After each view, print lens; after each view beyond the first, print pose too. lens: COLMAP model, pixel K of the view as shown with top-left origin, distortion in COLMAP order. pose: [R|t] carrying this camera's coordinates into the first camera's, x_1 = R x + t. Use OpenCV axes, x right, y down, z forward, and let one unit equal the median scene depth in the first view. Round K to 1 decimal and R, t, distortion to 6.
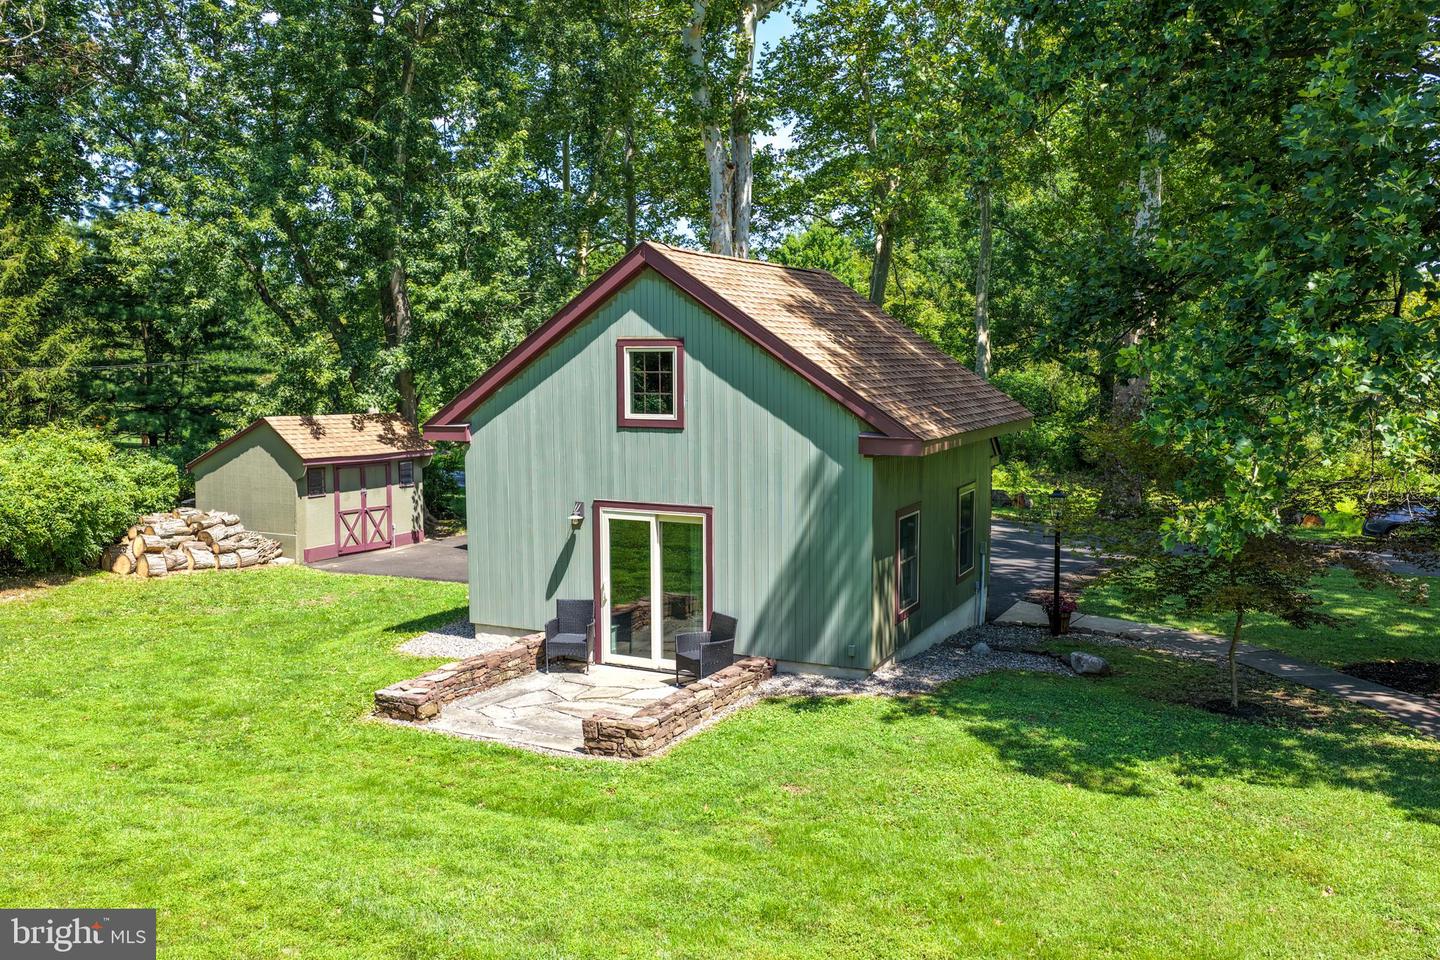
lens RADIAL K [[1192.9, 0, 725.0], [0, 1192.9, 483.8], [0, 0, 1]] dist [-0.014396, 0.036568]
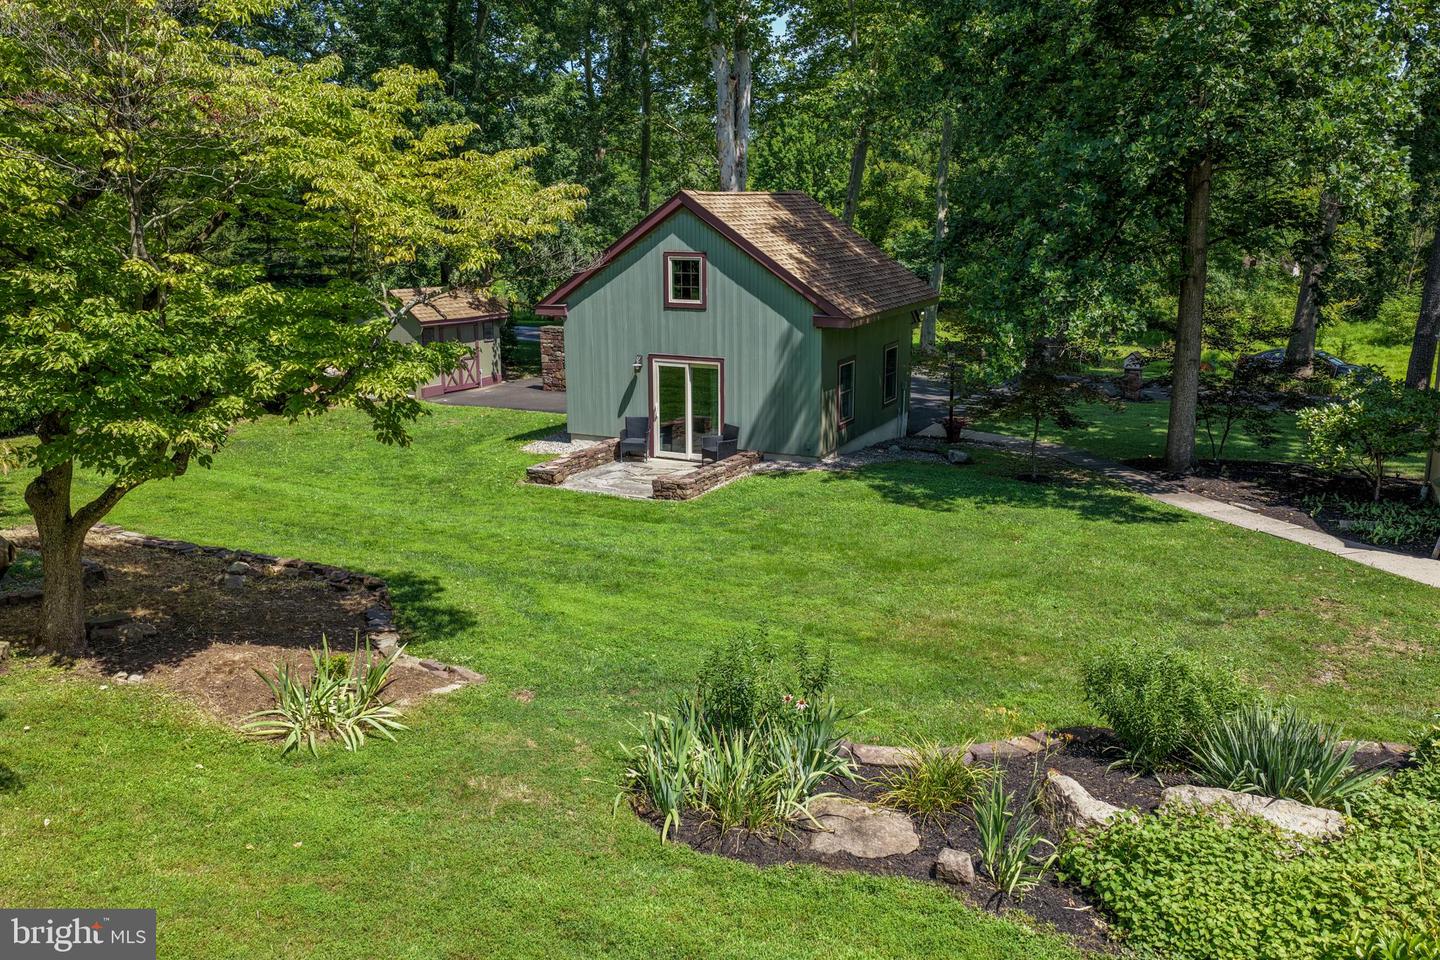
lens RADIAL K [[1192.9, 0, 725.0], [0, 1192.9, 483.8], [0, 0, 1]] dist [-0.014396, 0.036568]
pose [[1.000000, -0.000009, 0.000526, -0.010009], [-0.000058, 0.991788, 0.127893, -0.018539], [-0.000523, -0.127893, 0.991788, -0.616912]]
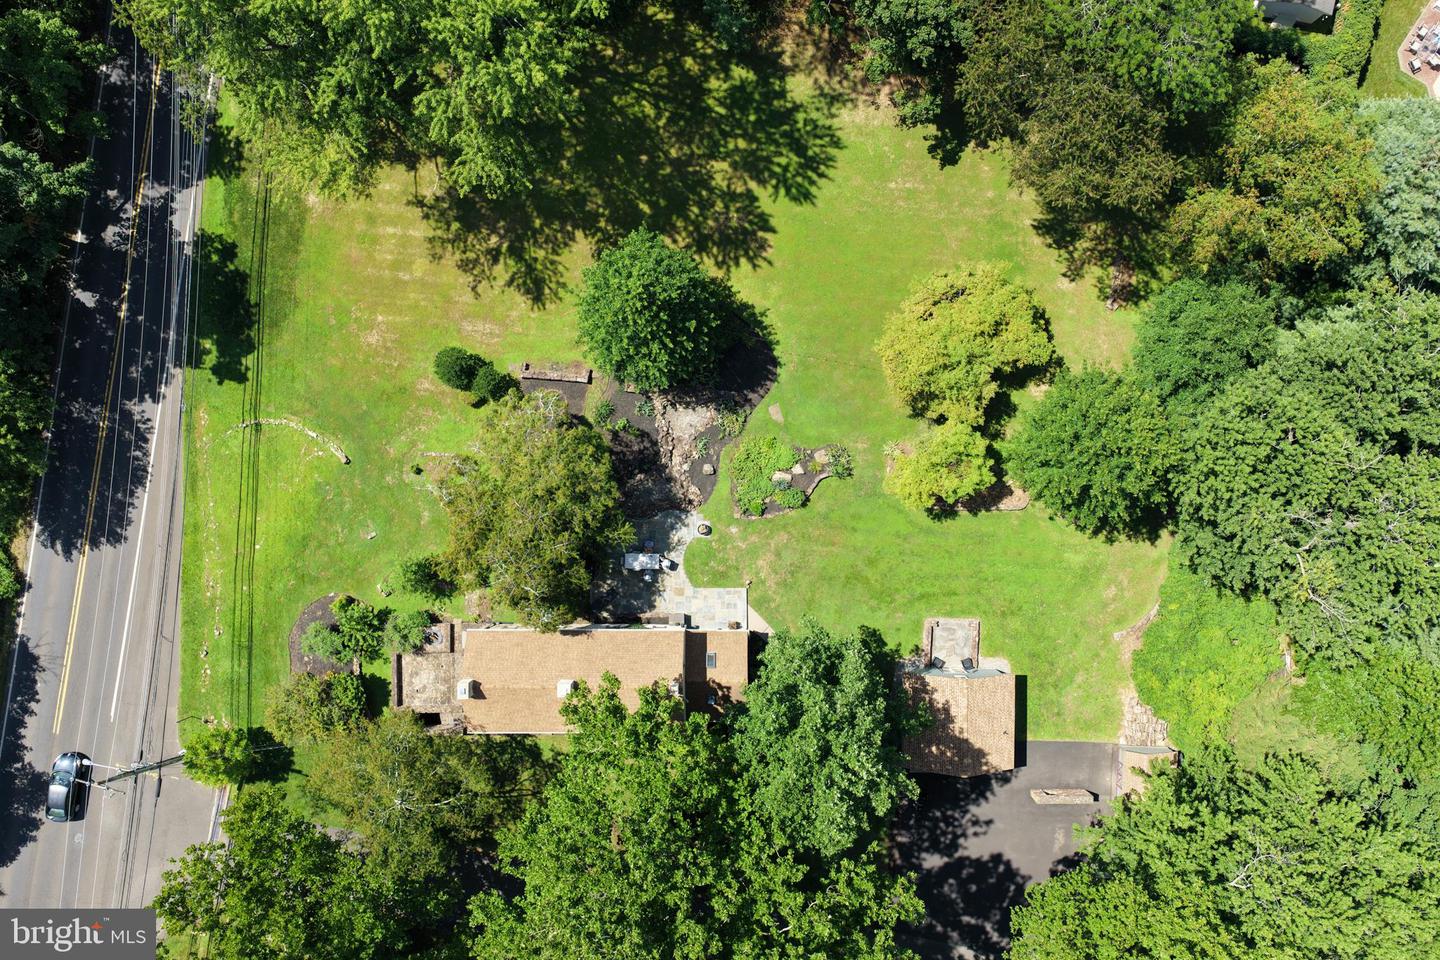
lens RADIAL K [[1192.9, 0, 725.0], [0, 1192.9, 483.8], [0, 0, 1]] dist [-0.014396, 0.036568]
pose [[-0.901024, 0.433583, 0.012722, 0.424348], [-0.032267, -0.096243, 0.994835, -4.928388], [0.432568, 0.895959, 0.100708, -0.660309]]
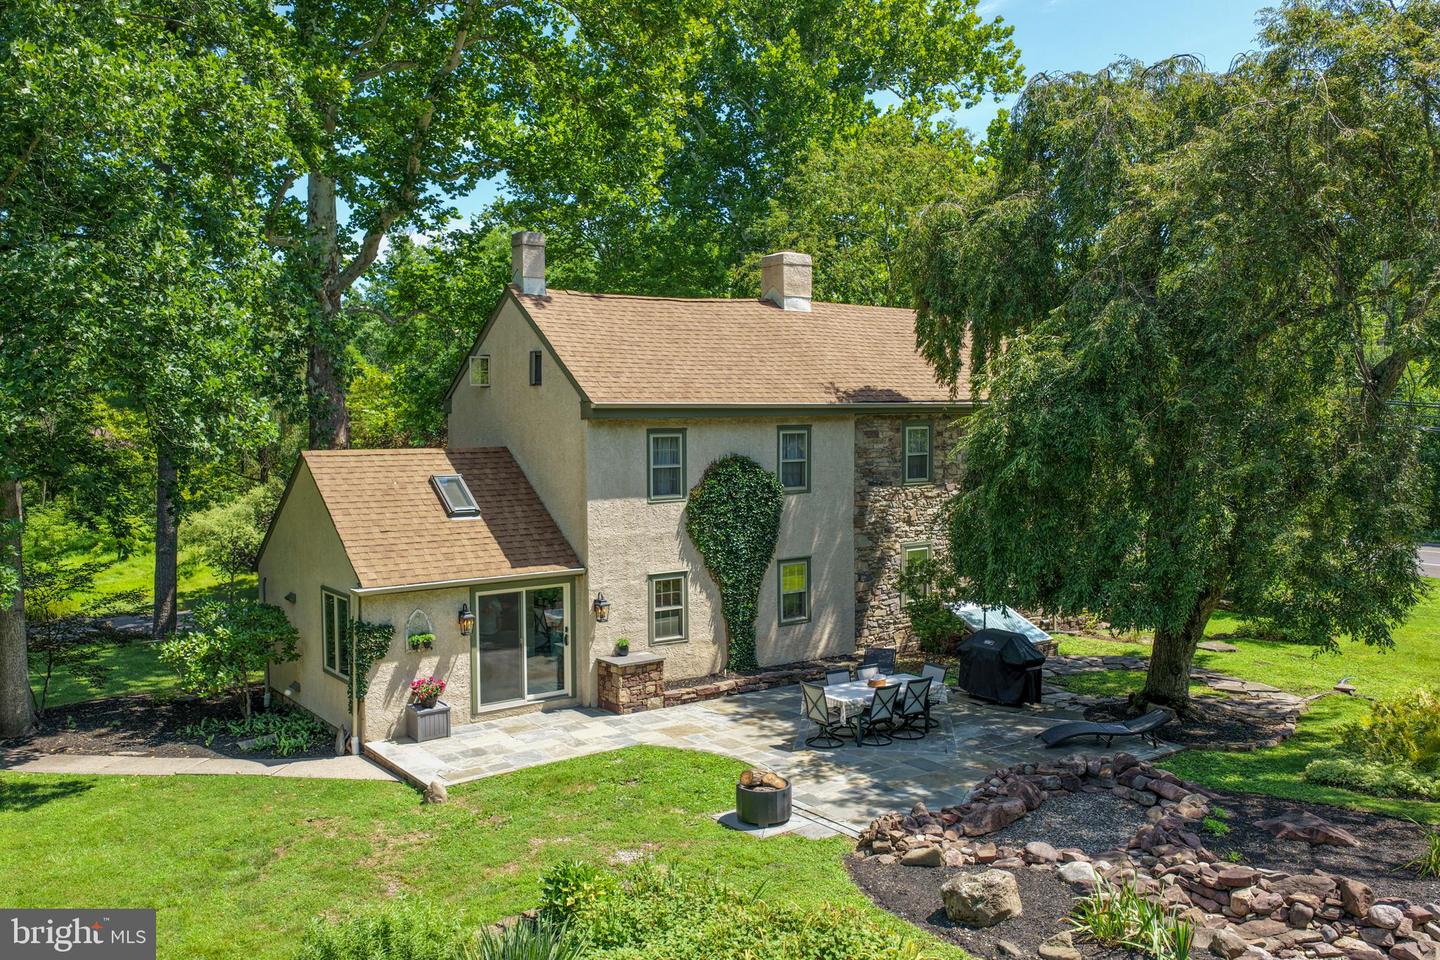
lens RADIAL K [[1192.9, 0, 725.0], [0, 1192.9, 483.8], [0, 0, 1]] dist [-0.014396, 0.036568]
pose [[0.461357, -0.056051, 0.885442, -0.251725], [0.092674, 0.995587, 0.014736, -0.071195], [-0.882361, 0.075259, 0.464516, -0.468614]]
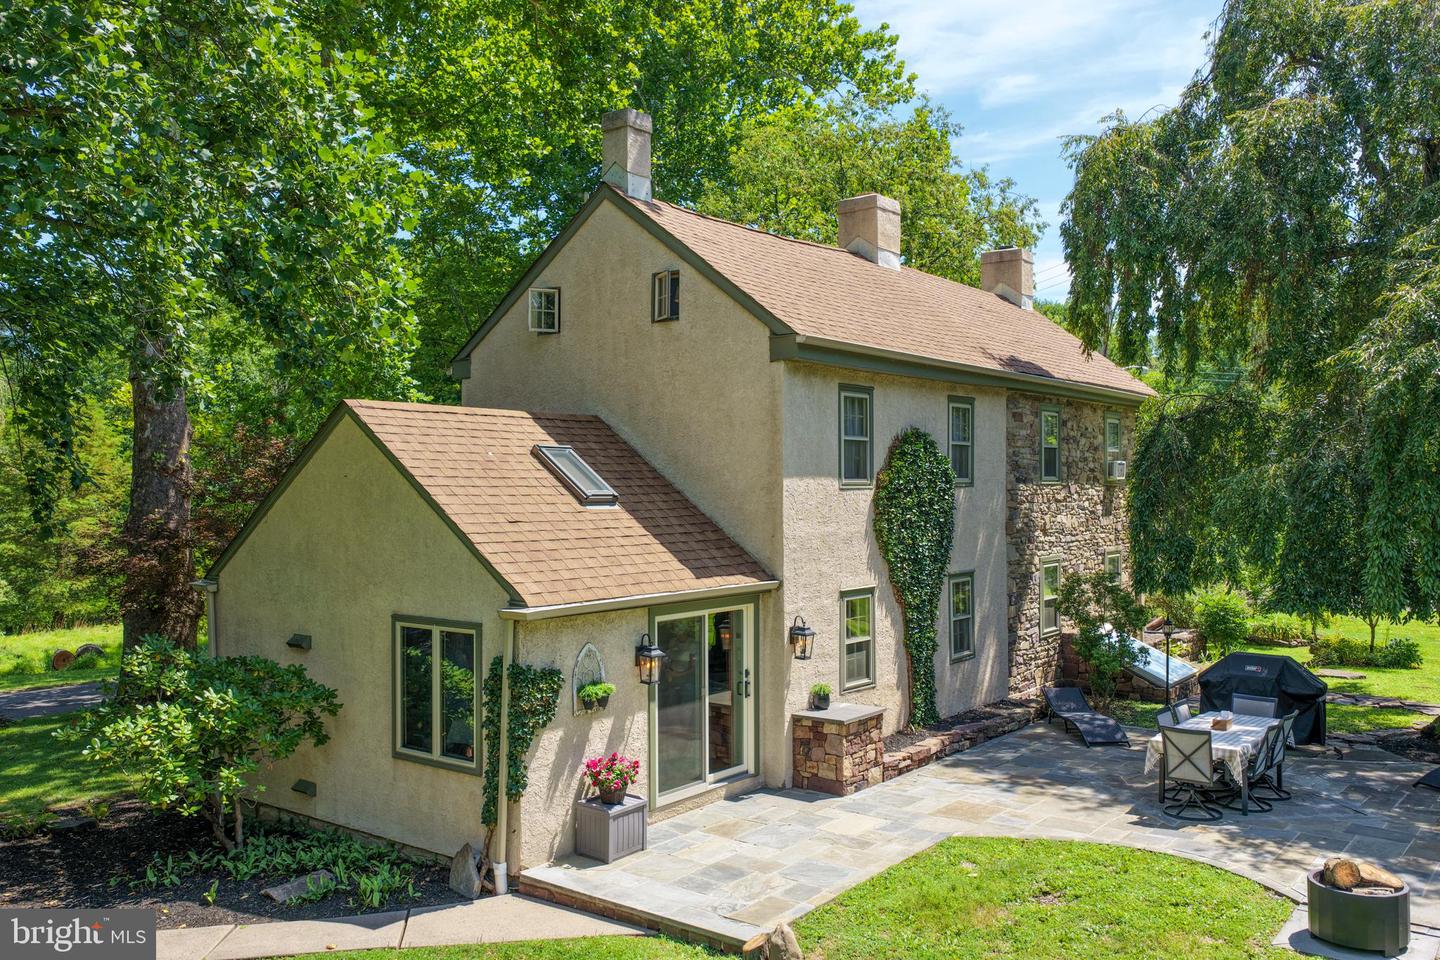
lens RADIAL K [[1196.9, 0, 725.7], [0, 1196.9, 482.6], [0, 0, 1]] dist [-0.005221, 0.002249]
pose [[0.199498, 0.003340, 0.979893, -0.034060], [0.102207, 0.994469, -0.024198, -0.025717], [-0.974553, 0.104980, 0.198053, 0.178751]]
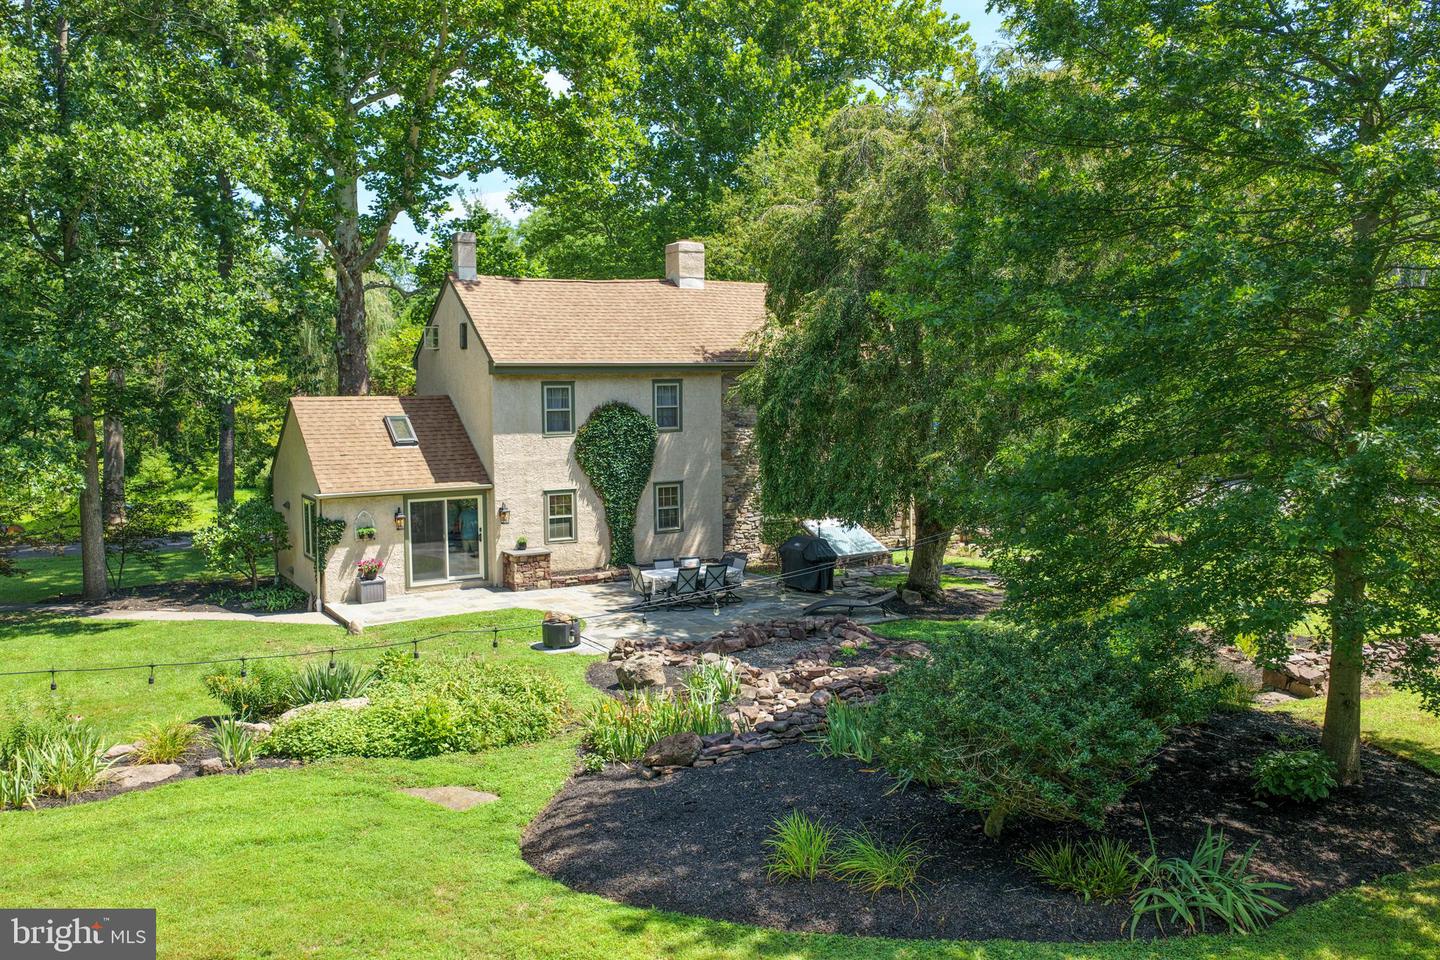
lens RADIAL K [[1192.9, 0, 725.0], [0, 1192.9, 483.8], [0, 0, 1]] dist [-0.014396, 0.036568]
pose [[0.539657, -0.082651, 0.837818, -0.484323], [0.087620, 0.995279, 0.041747, -0.014779], [-0.837313, 0.050880, 0.544351, -1.010127]]
